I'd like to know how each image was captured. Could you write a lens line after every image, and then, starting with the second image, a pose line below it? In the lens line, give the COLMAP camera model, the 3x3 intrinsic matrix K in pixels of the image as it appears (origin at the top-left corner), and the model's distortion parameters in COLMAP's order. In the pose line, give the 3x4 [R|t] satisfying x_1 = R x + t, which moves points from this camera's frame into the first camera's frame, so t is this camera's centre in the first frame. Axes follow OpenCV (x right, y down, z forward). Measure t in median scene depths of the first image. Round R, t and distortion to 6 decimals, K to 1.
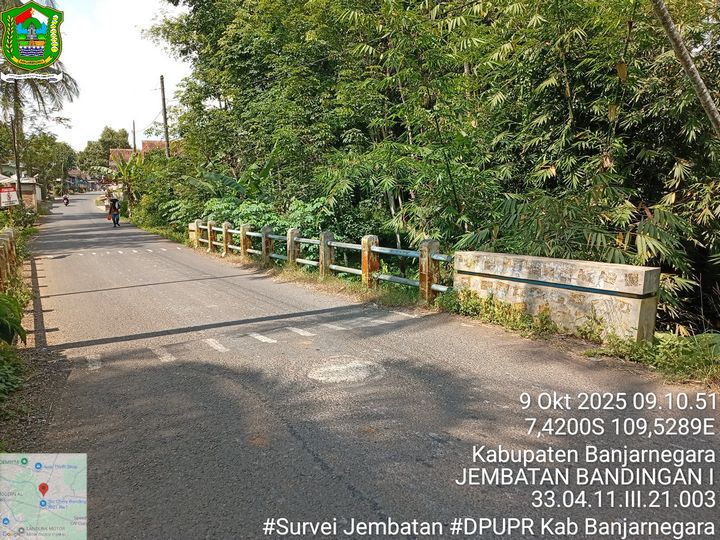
lens RADIAL K [[550.6, 0, 360.8], [0, 550.6, 270.5], [0, 0, 1]] dist [0.076578, -0.158465]
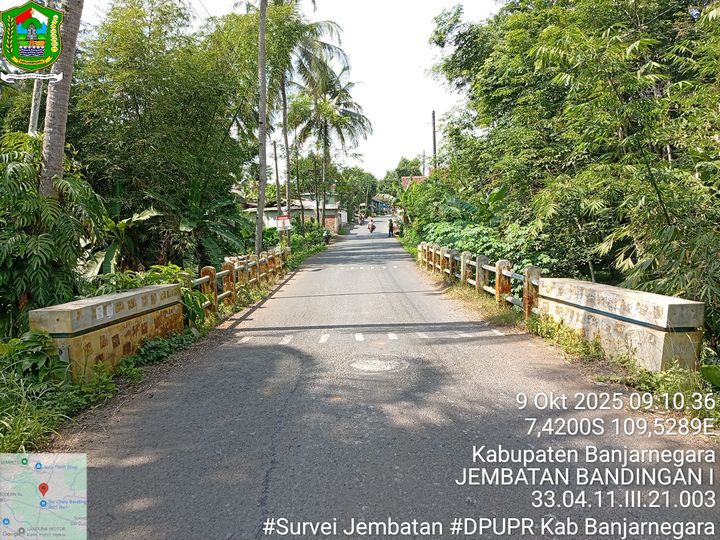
lens RADIAL K [[550.6, 0, 362.7], [0, 550.6, 273.9], [0, 0, 1]] dist [0.076578, -0.158465]
pose [[0.869581, 0.040554, -0.492123, 0.103163], [-0.054548, 0.998411, -0.014112, -0.001858], [0.490769, 0.039116, 0.870411, -0.029481]]
